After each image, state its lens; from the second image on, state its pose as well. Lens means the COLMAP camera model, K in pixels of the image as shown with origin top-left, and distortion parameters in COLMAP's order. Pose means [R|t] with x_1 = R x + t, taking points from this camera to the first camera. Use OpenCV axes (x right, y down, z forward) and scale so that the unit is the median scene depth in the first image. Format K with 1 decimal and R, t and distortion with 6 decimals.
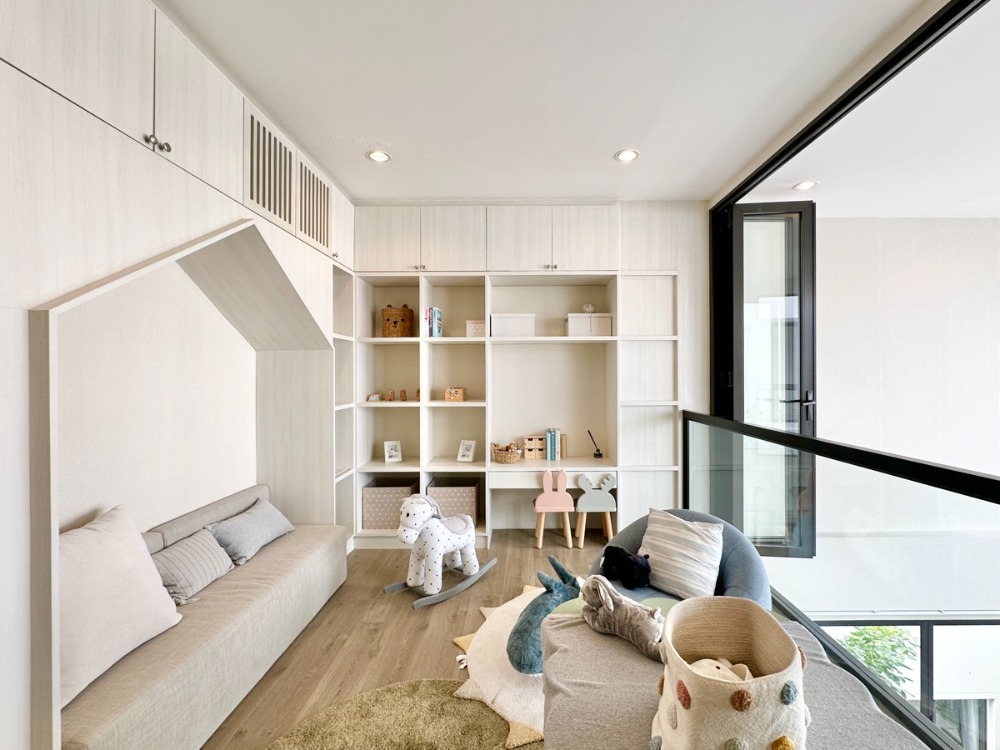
lens RADIAL K [[433.8, 0, 500.0], [0, 433.8, 375.0], [0, 0, 1]] dist [0.001594, -0.000111]
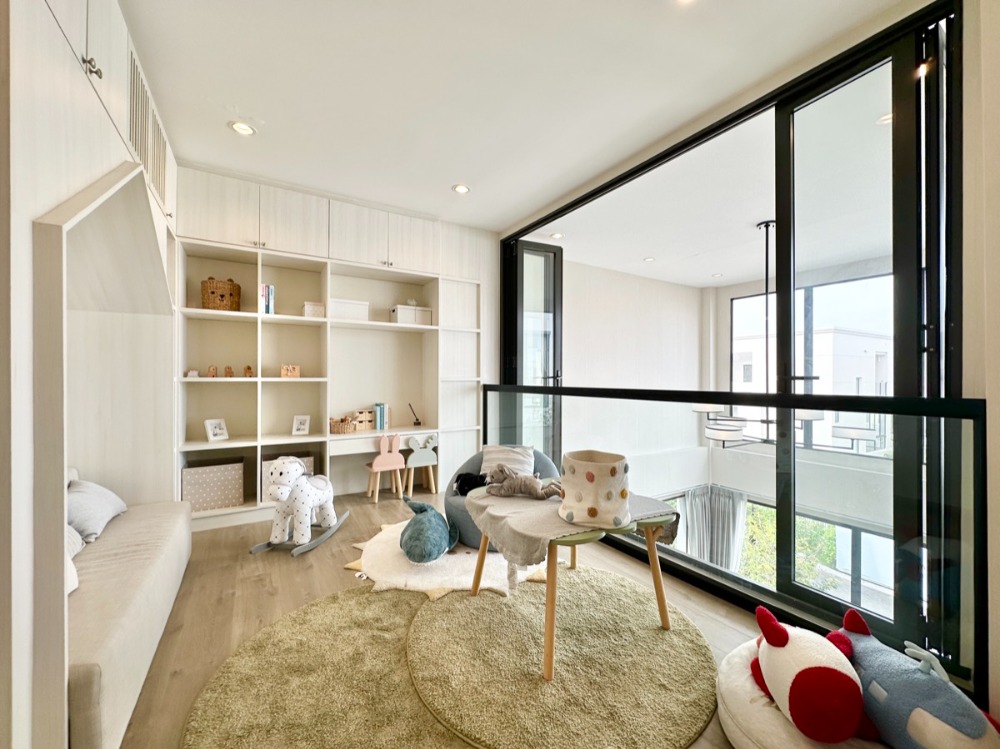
lens RADIAL K [[410.1, 0, 485.2], [0, 410.1, 373.5], [0, 0, 1]] dist [0.001410, 0.000446]
pose [[0.856397, 0.015226, 0.516093, -0.229621], [-0.011574, 0.999880, -0.010294, 0.059792], [-0.516188, 0.002843, 0.856471, -0.094551]]
